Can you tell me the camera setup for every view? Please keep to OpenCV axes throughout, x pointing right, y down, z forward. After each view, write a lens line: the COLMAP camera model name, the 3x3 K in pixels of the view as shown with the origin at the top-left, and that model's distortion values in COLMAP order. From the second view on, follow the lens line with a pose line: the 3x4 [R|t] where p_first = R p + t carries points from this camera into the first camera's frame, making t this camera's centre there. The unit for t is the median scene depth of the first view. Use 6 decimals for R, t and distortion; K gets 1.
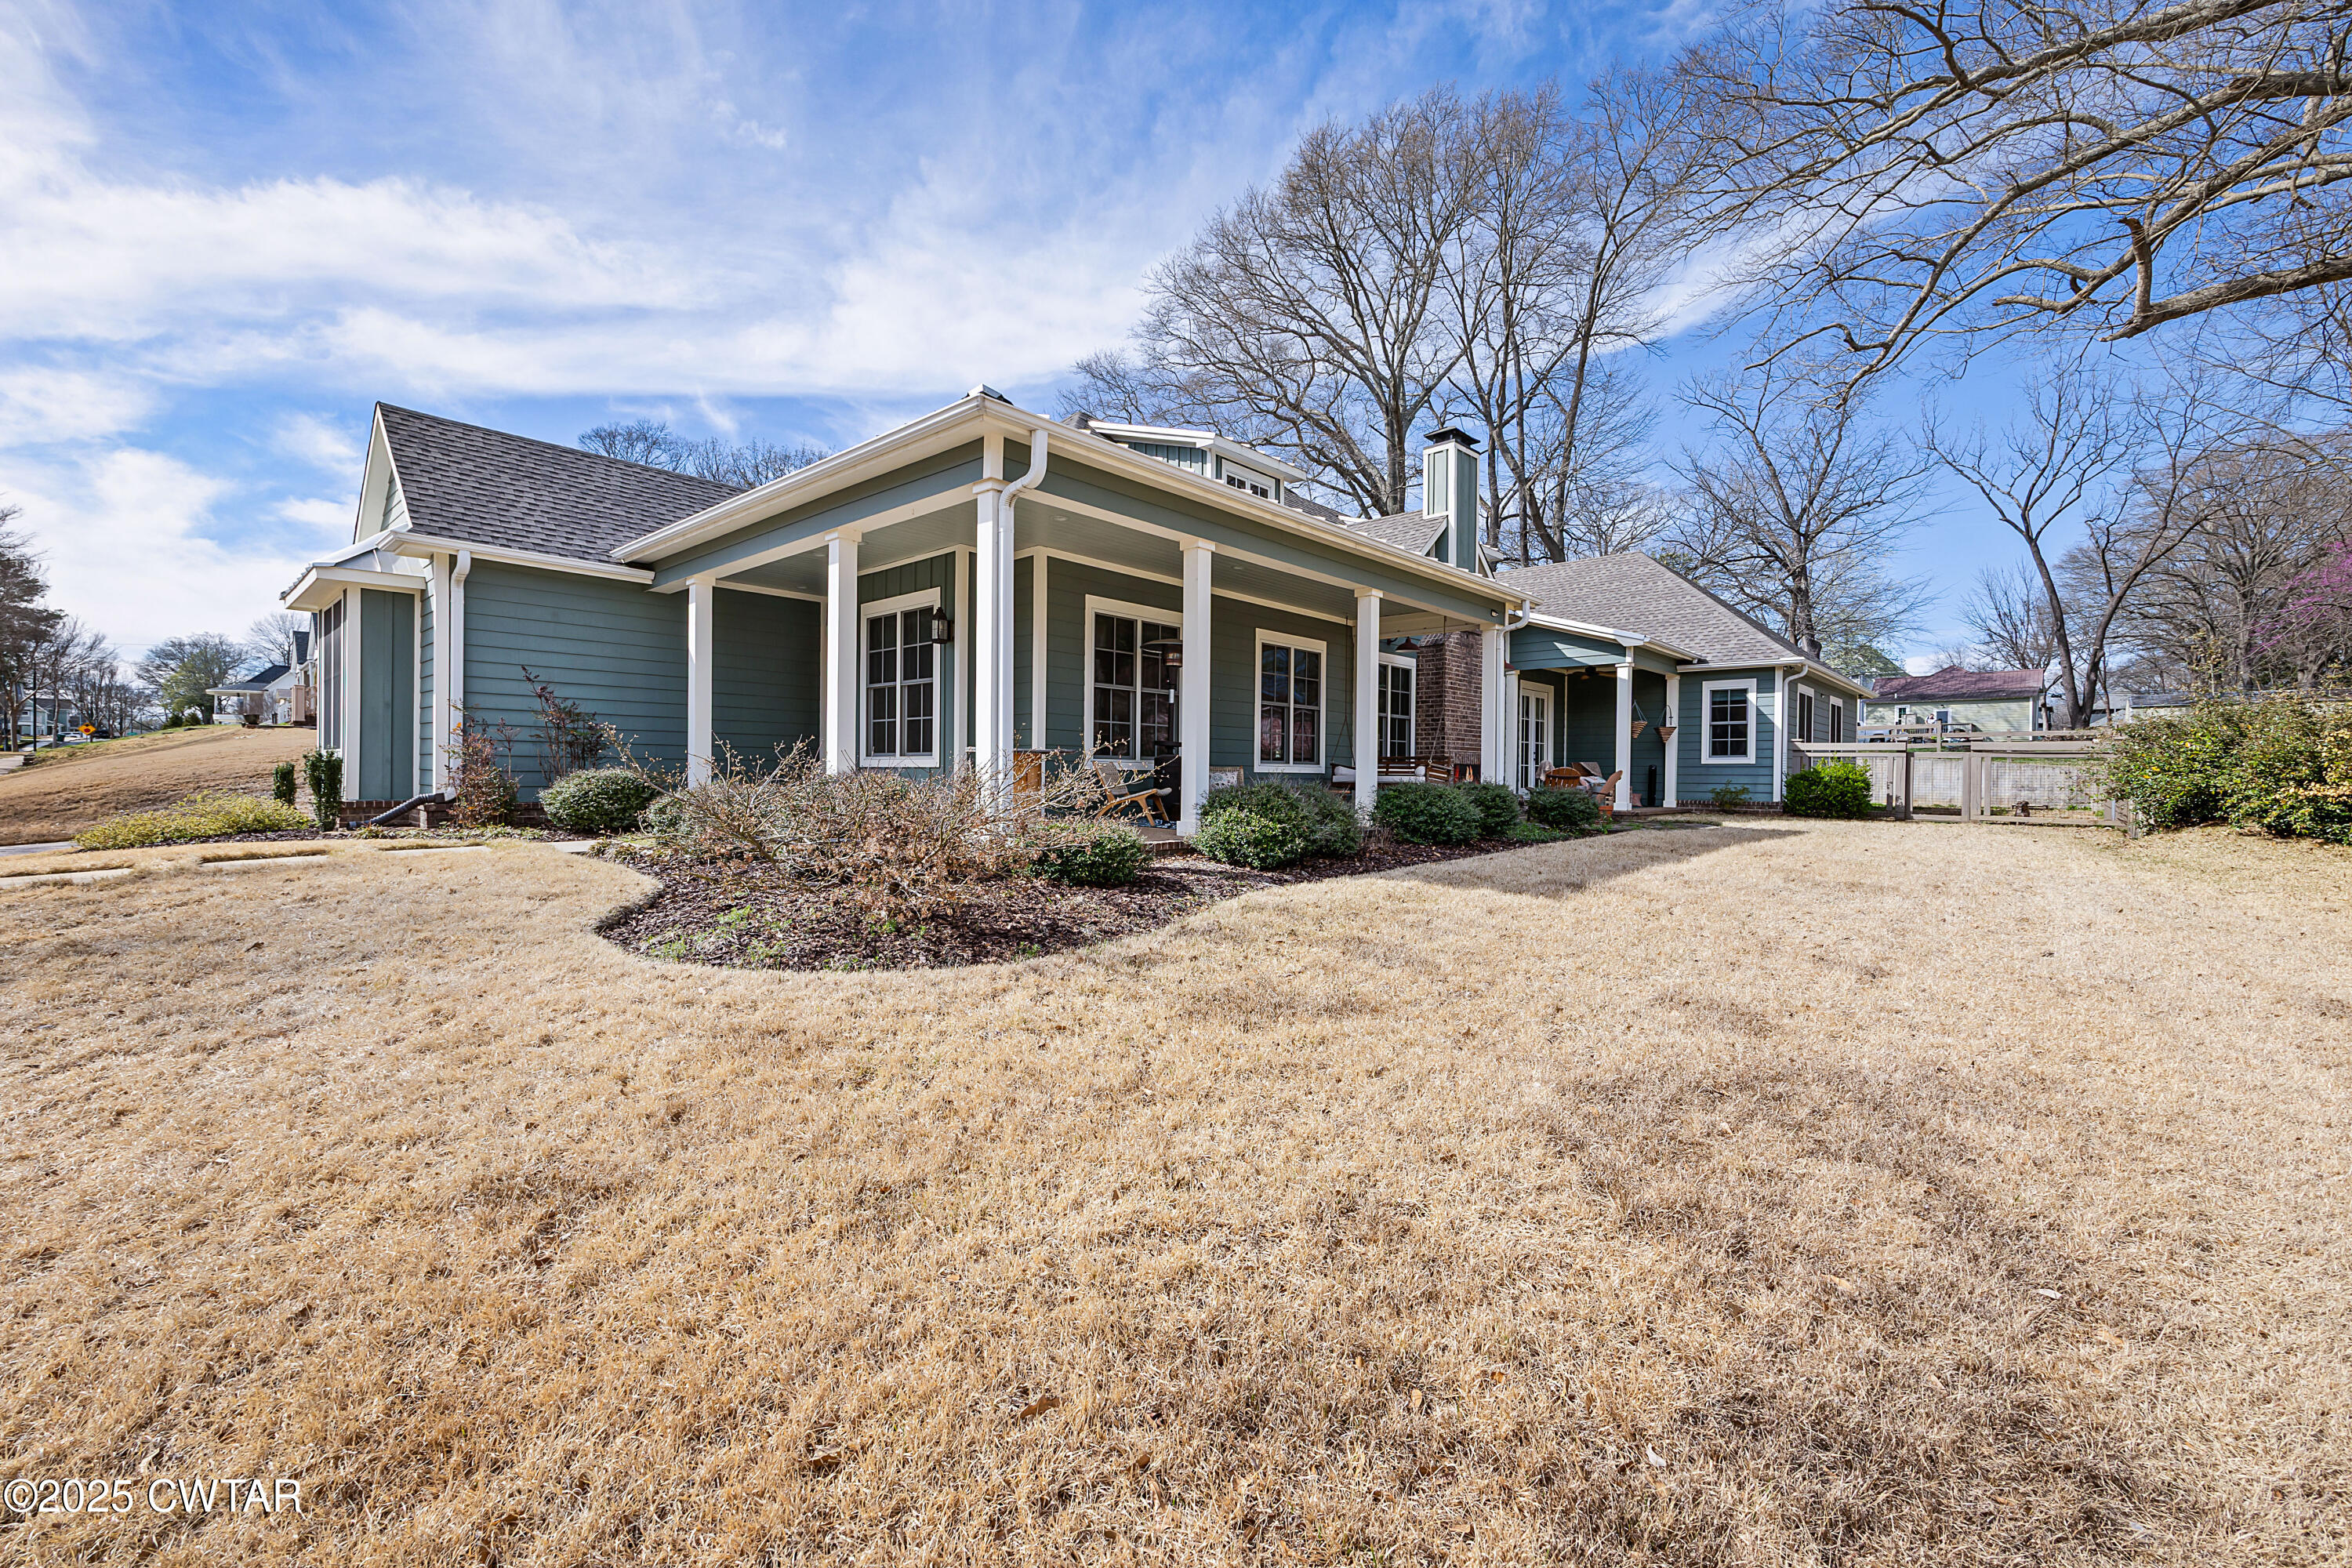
lens RADIAL K [[903.3, 0, 1185.0], [0, 903.3, 774.4], [0, 0, 1]] dist [0.003416, 0.000323]
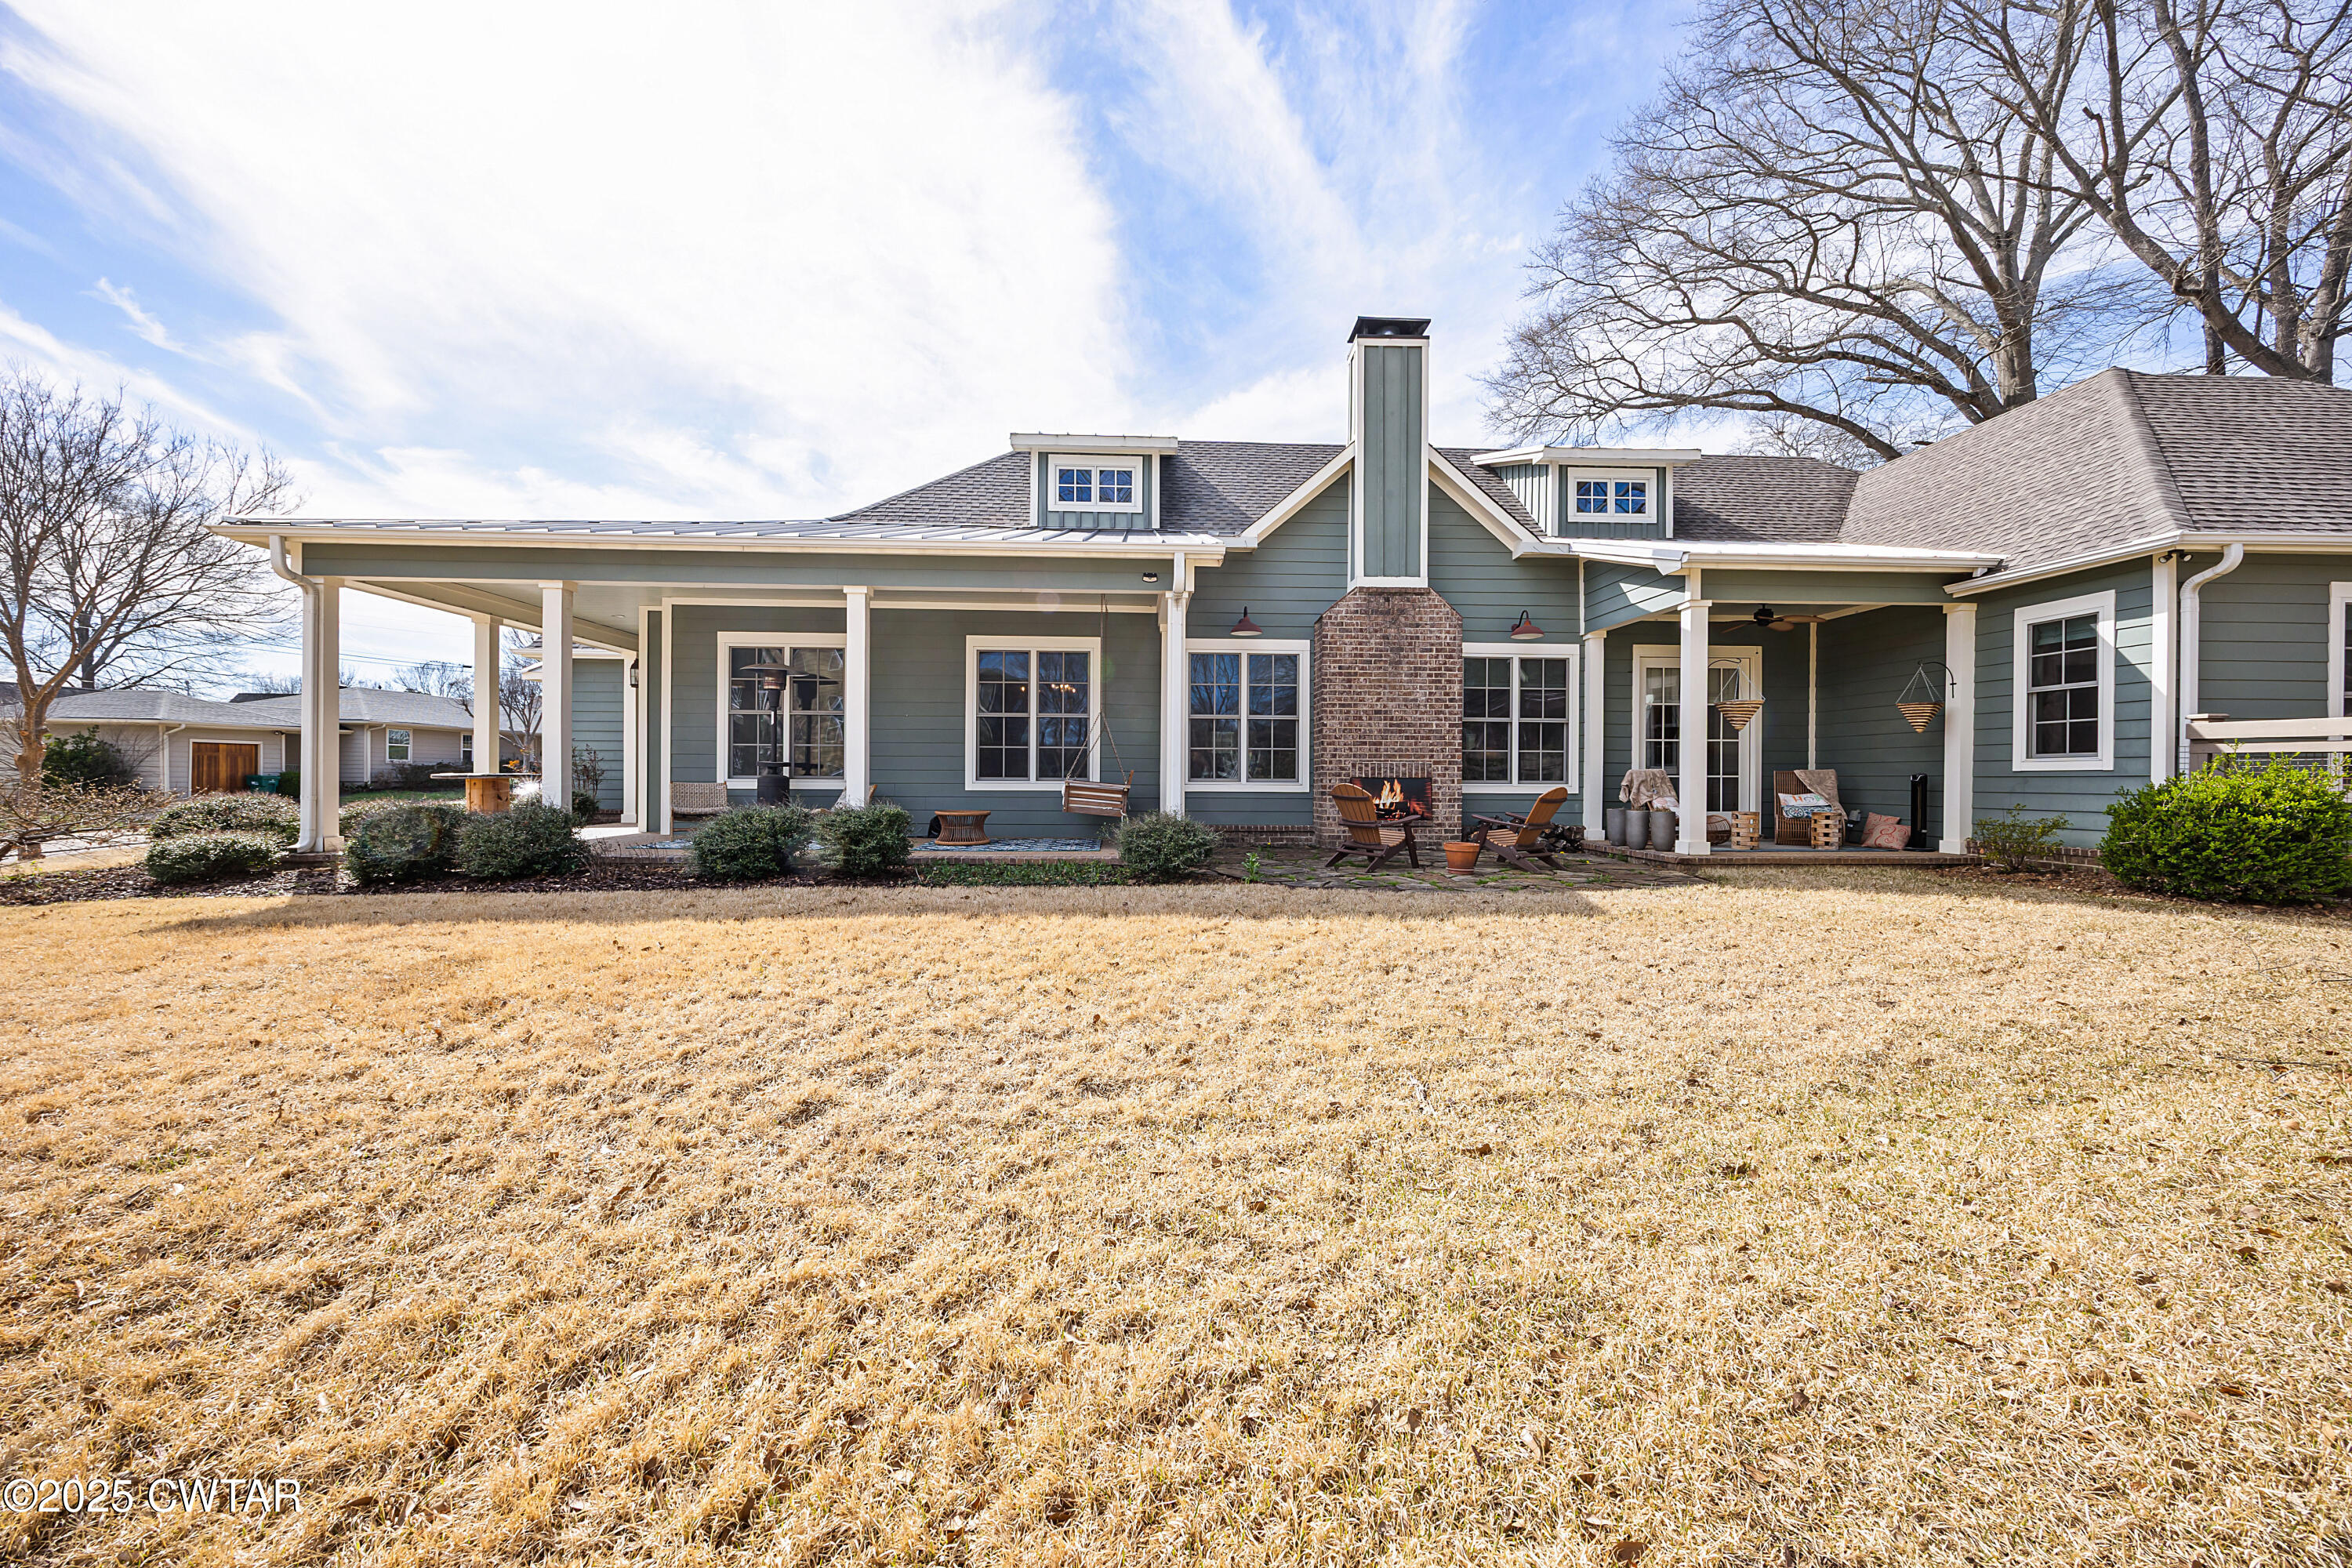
lens RADIAL K [[903.3, 0, 1191.1], [0, 903.3, 781.7], [0, 0, 1]] dist [0.003416, 0.000323]
pose [[0.734737, -0.007699, -0.678308, 0.602090], [0.002212, 0.999957, -0.008954, -0.002714], [0.678349, 0.005079, 0.734723, 0.328545]]
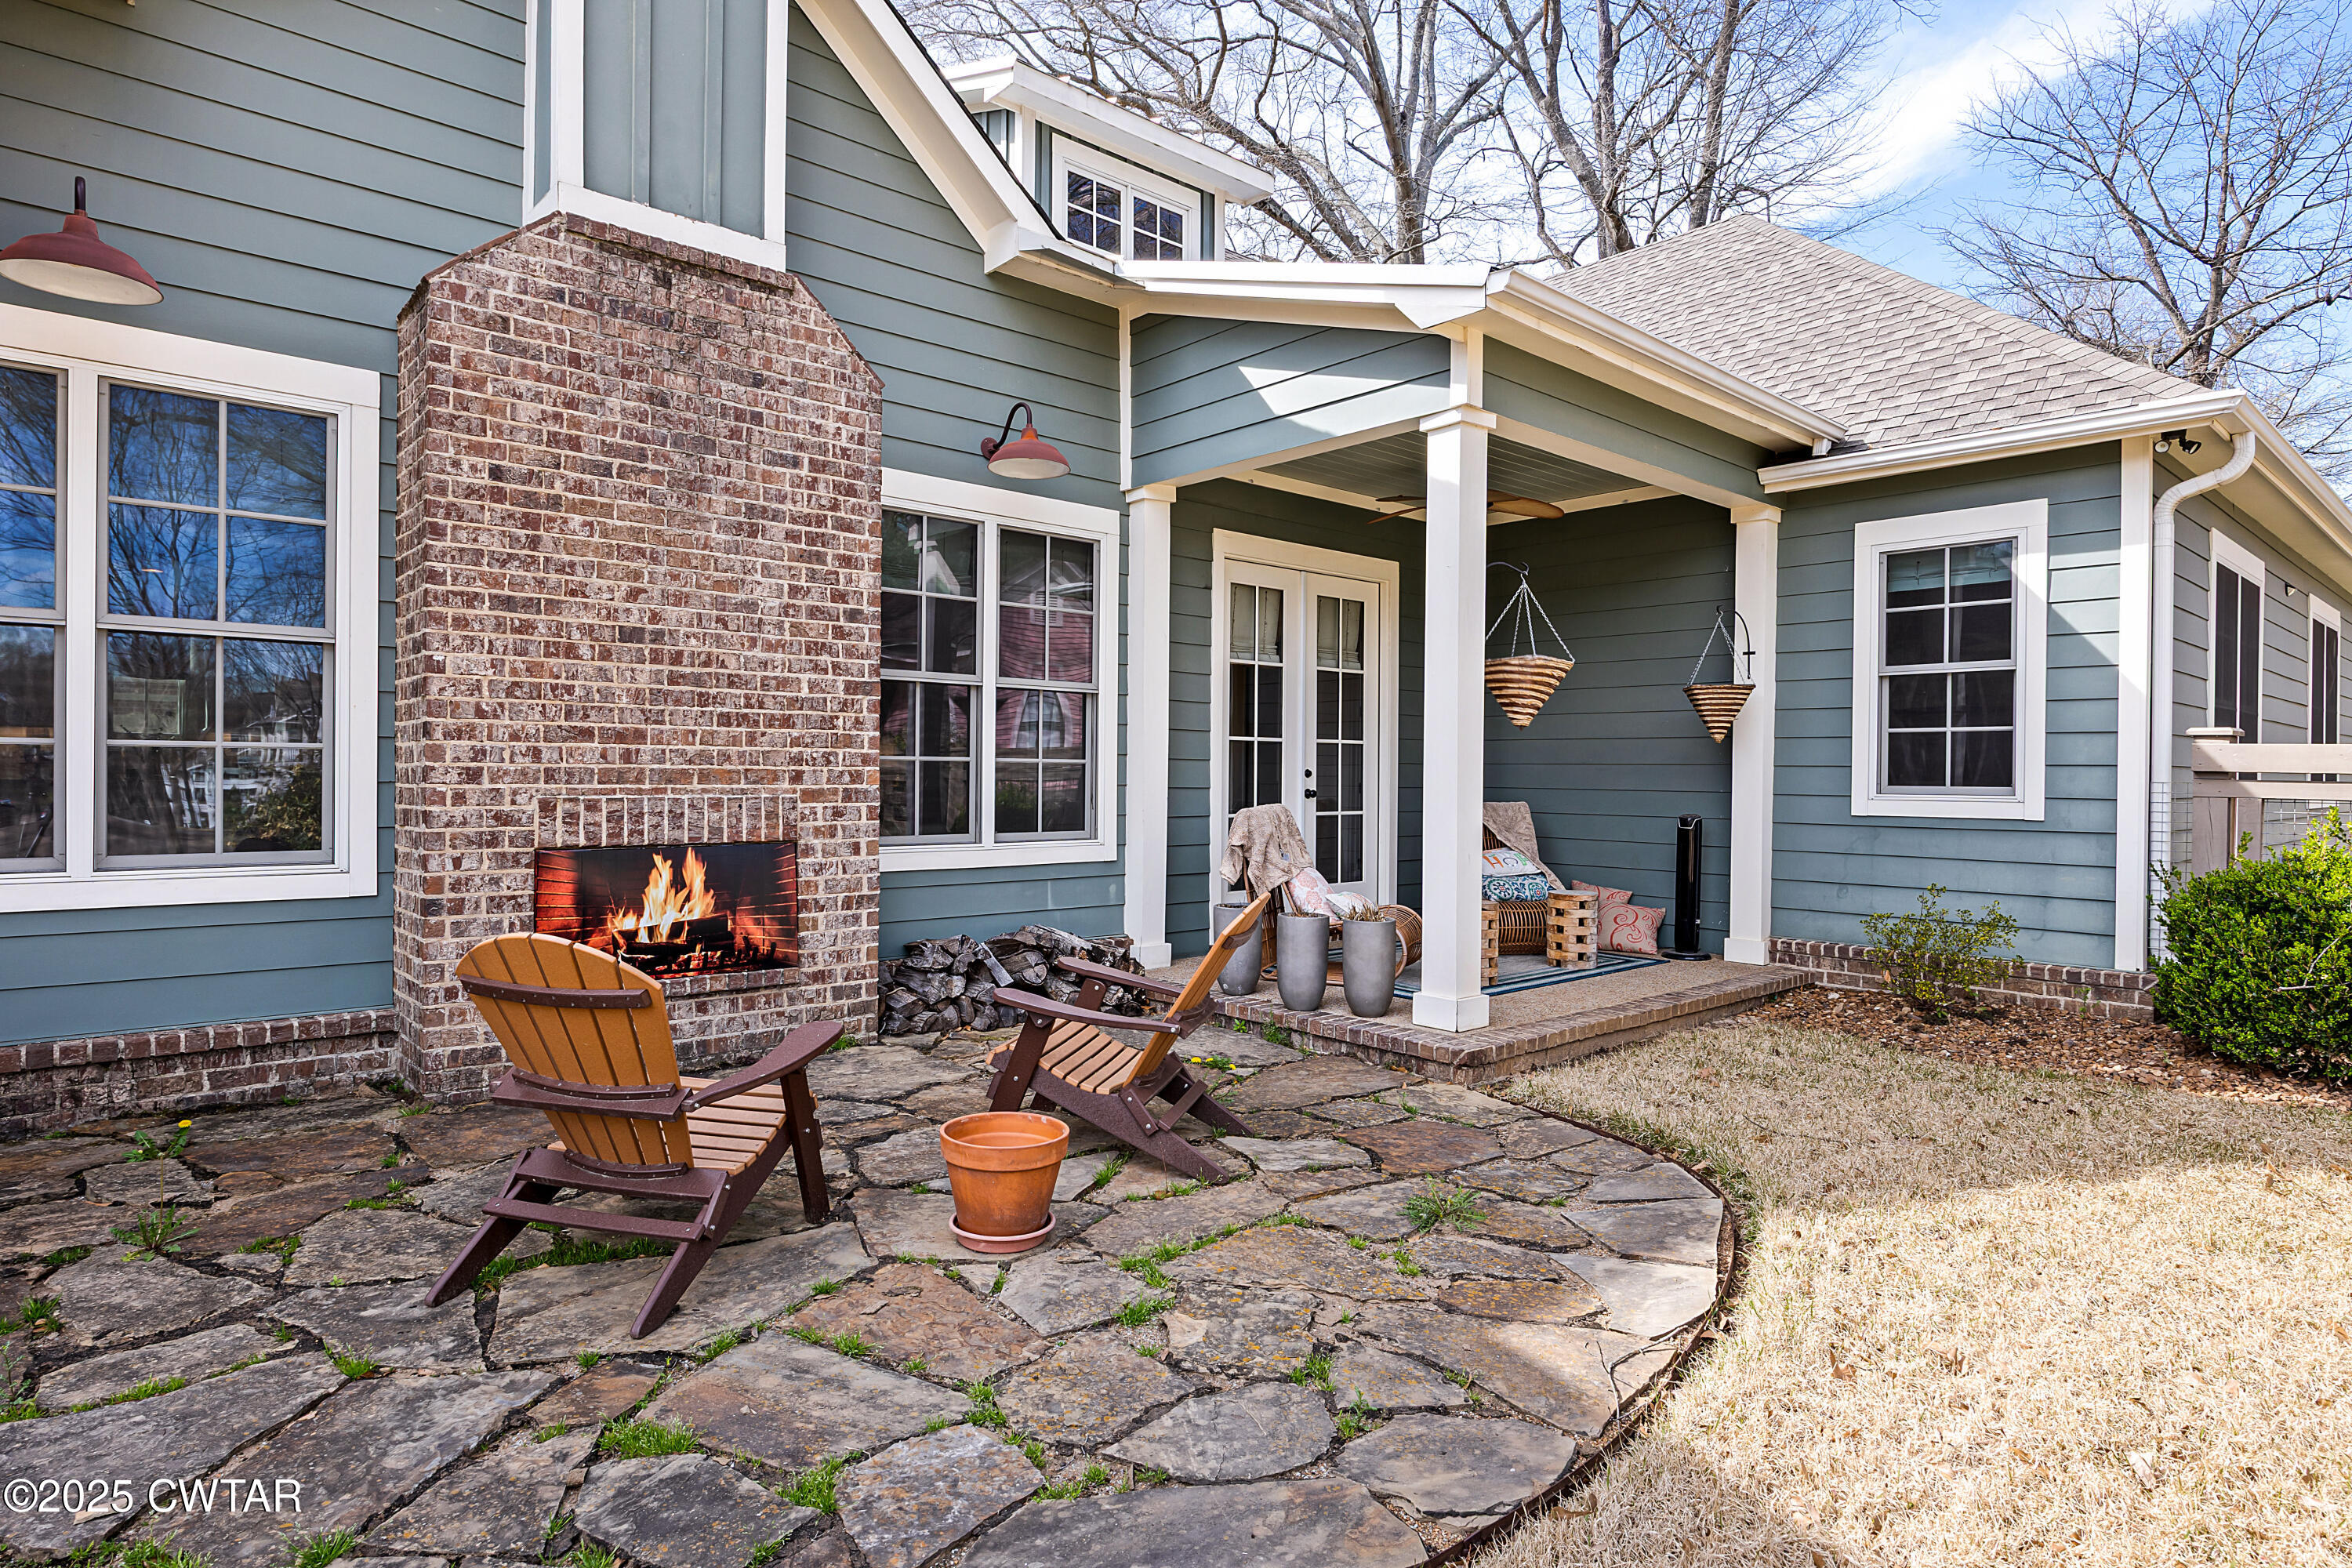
lens RADIAL K [[1271.0, 0, 1177.3], [0, 1271.0, 780.9], [0, 0, 1]] dist [-0.005864, 0.000237]
pose [[0.996734, -0.003009, -0.080699, 0.410717], [0.003130, 0.999994, 0.001378, -0.024915], [0.080694, -0.001626, 0.996738, 0.614875]]
